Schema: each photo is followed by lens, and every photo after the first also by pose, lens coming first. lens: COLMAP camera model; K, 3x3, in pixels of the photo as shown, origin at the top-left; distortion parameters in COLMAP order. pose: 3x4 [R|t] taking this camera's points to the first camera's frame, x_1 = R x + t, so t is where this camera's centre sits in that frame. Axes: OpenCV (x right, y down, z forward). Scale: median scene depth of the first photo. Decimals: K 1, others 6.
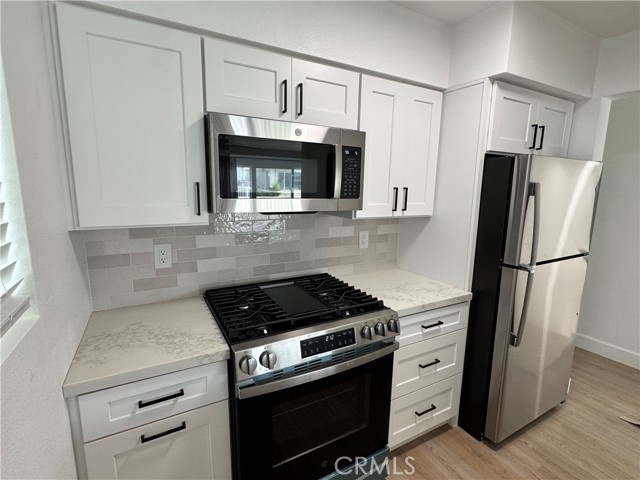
lens RADIAL K [[313.5, 0, 320.0], [0, 313.5, 240.0], [0, 0, 1]] dist [-0.001380, 0.000270]
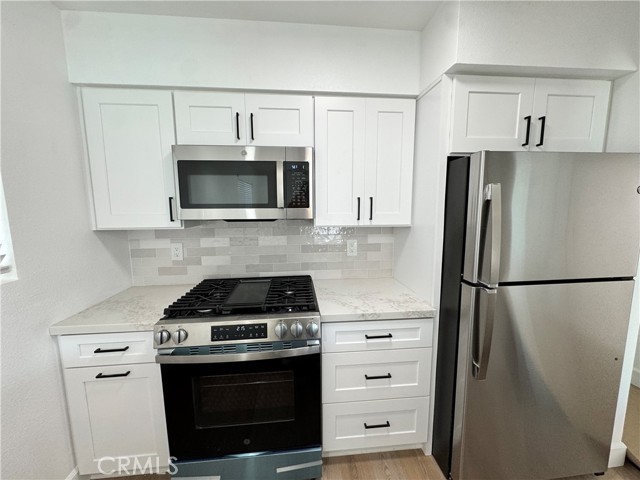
lens RADIAL K [[257.5, 0, 320.0], [0, 257.5, 240.0], [0, 0, 1]] dist [-0.001808, -0.000463]
pose [[0.917455, 0.027861, -0.396863, 0.513409], [-0.044409, 0.998482, -0.032569, 0.007707], [0.395353, 0.047505, 0.917300, 0.189105]]
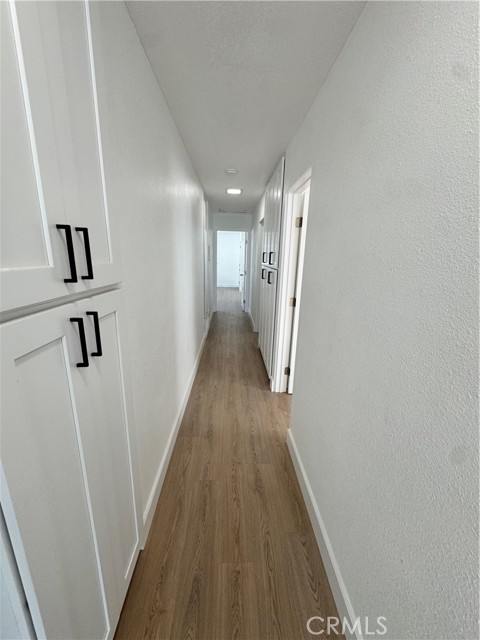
lens RADIAL K [[257.5, 0, 240.0], [0, 257.5, 320.0], [0, 0, 1]] dist [-0.001808, -0.000463]
pose [[0.445900, -0.227802, 0.865609, 0.531546], [0.129557, 0.973314, 0.189408, -0.314937], [-0.885657, 0.027689, 0.463514, 0.728994]]
